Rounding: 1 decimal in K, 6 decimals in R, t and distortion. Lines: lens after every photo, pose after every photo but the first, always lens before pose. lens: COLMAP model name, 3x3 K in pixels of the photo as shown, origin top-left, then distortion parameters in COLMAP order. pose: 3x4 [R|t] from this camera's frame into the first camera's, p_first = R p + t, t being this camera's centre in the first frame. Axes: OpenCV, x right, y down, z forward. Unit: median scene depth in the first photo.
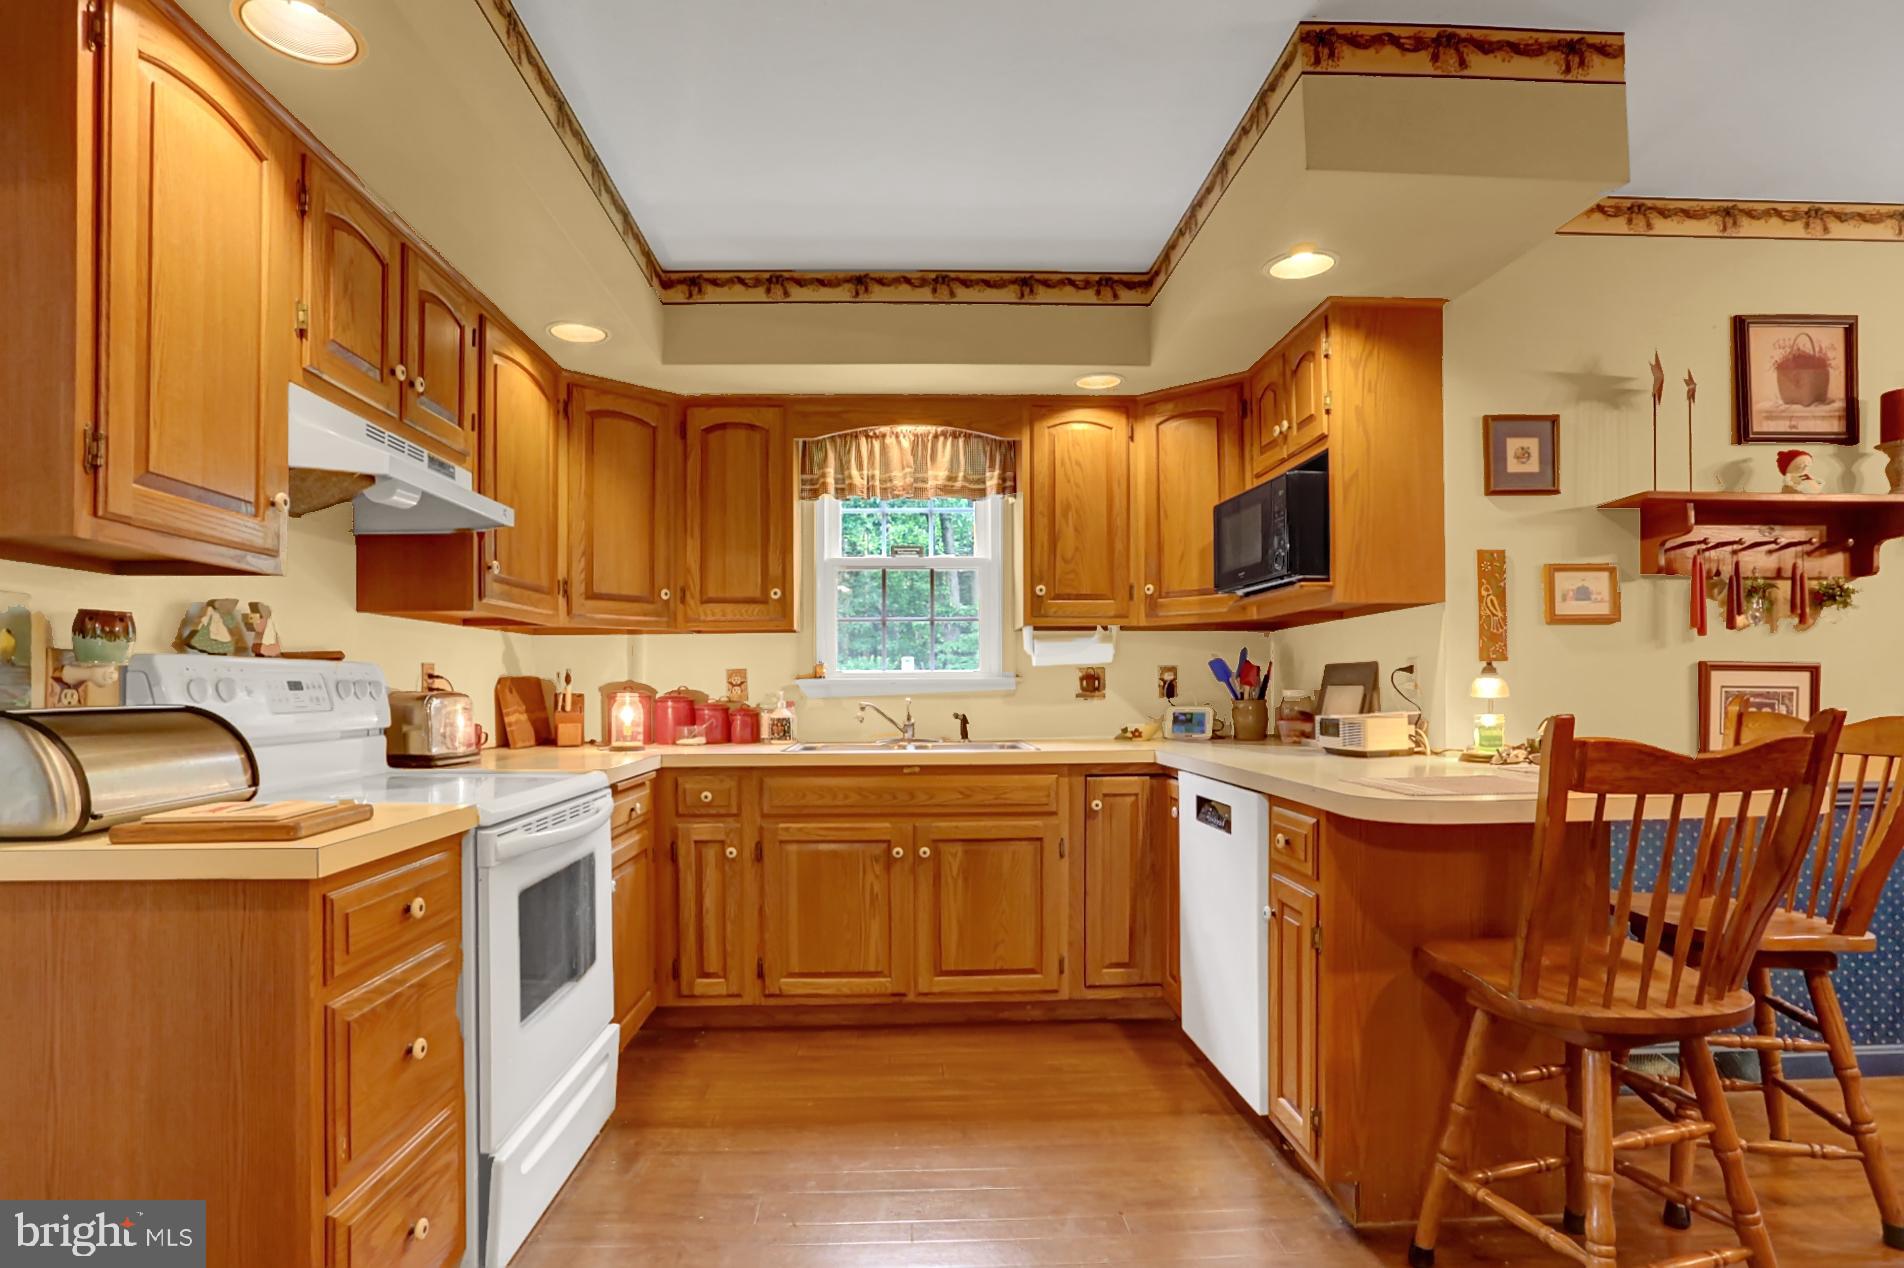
lens RADIAL K [[931.3, 0, 913.9], [0, 931.3, 693.1], [0, 0, 1]] dist [-0.020494, -0.000113]
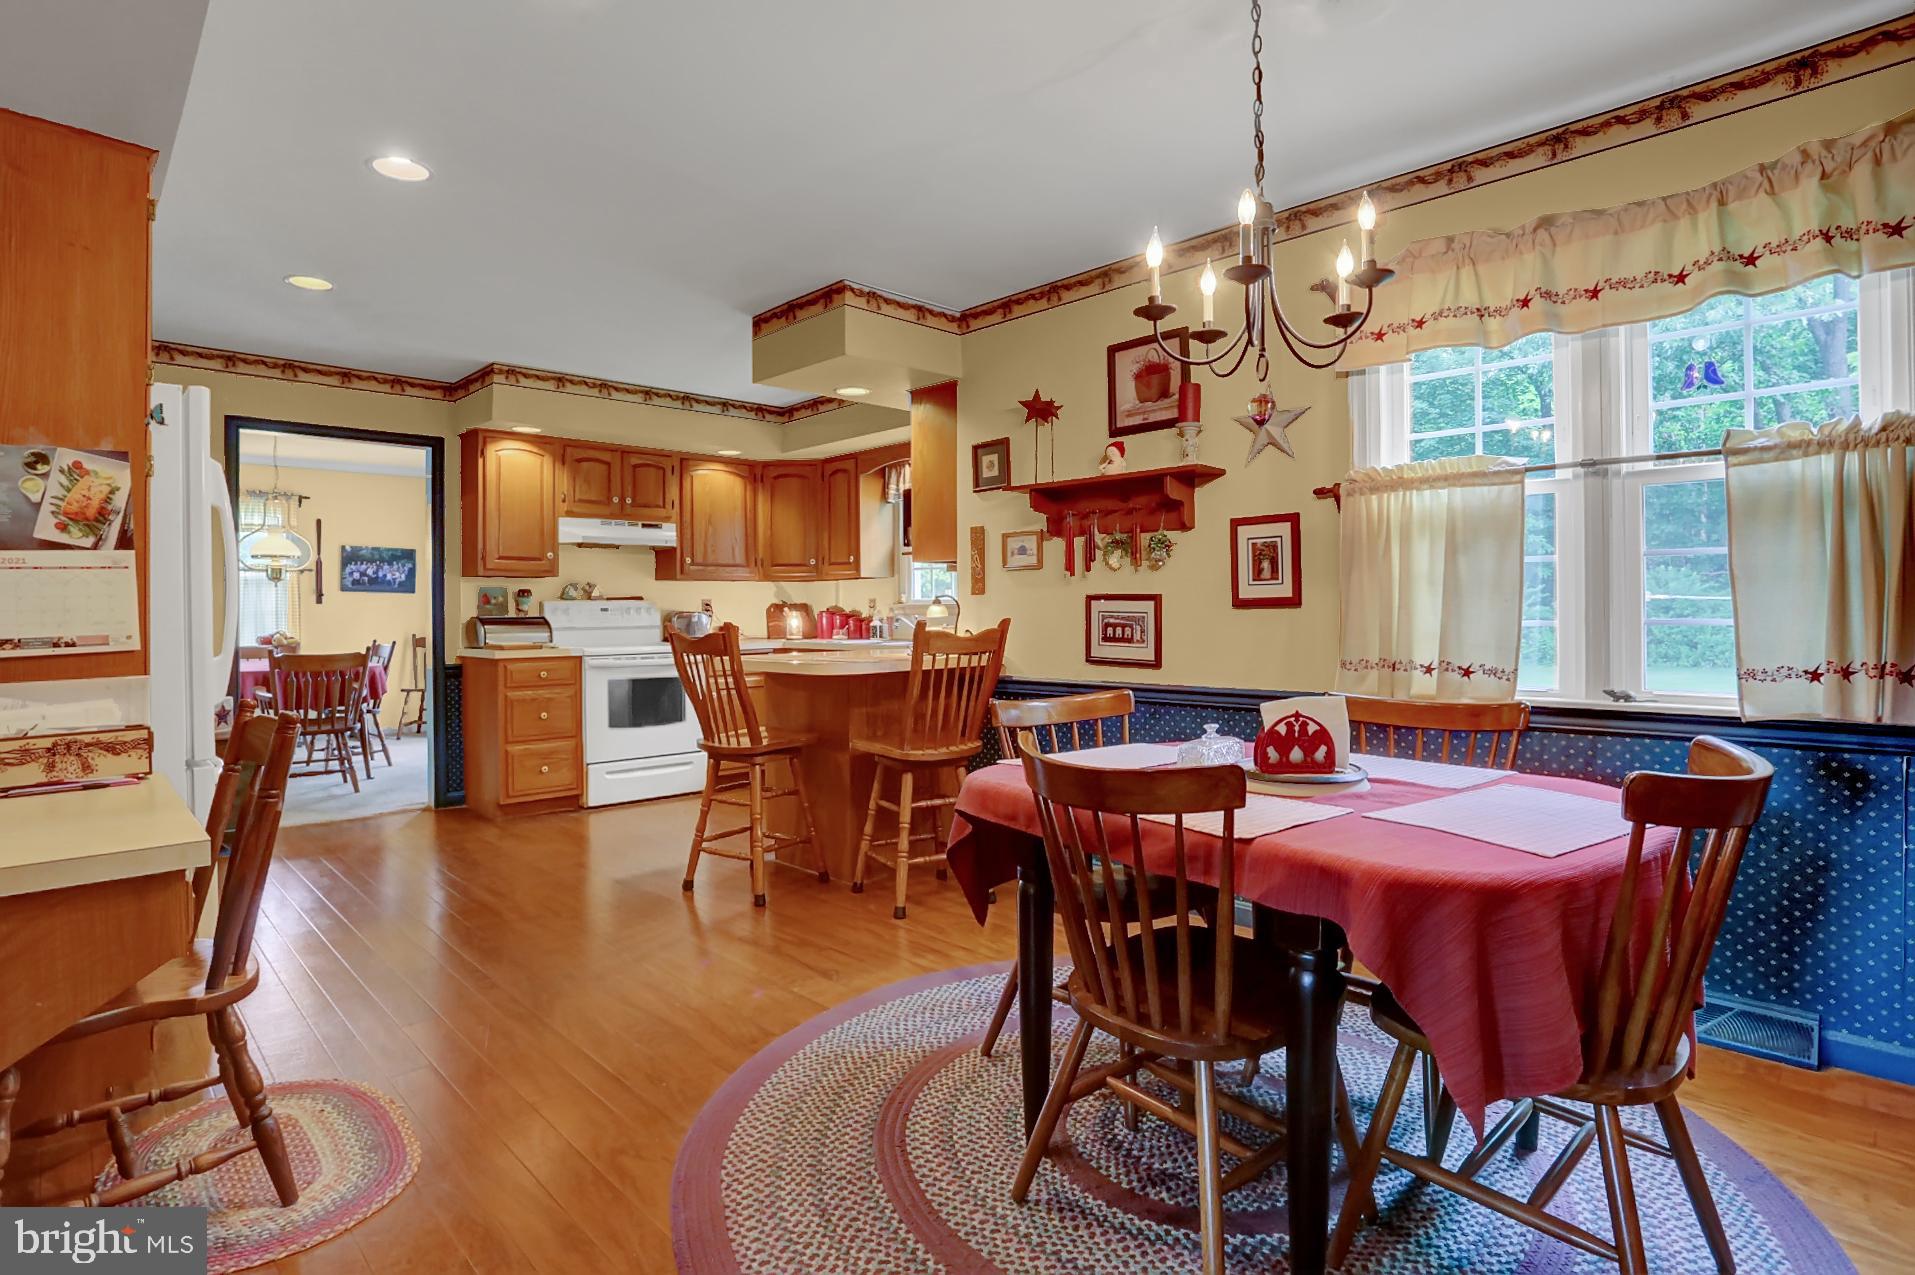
lens RADIAL K [[967.2, 0, 957.5], [0, 967.2, 637.5], [0, 0, 1]] dist [-0.069154, -0.000116]
pose [[0.677162, 0.023634, -0.735454, 1.836985], [-0.003073, 0.999566, 0.029292, -0.010358], [0.735827, -0.017575, 0.676941, -0.171837]]
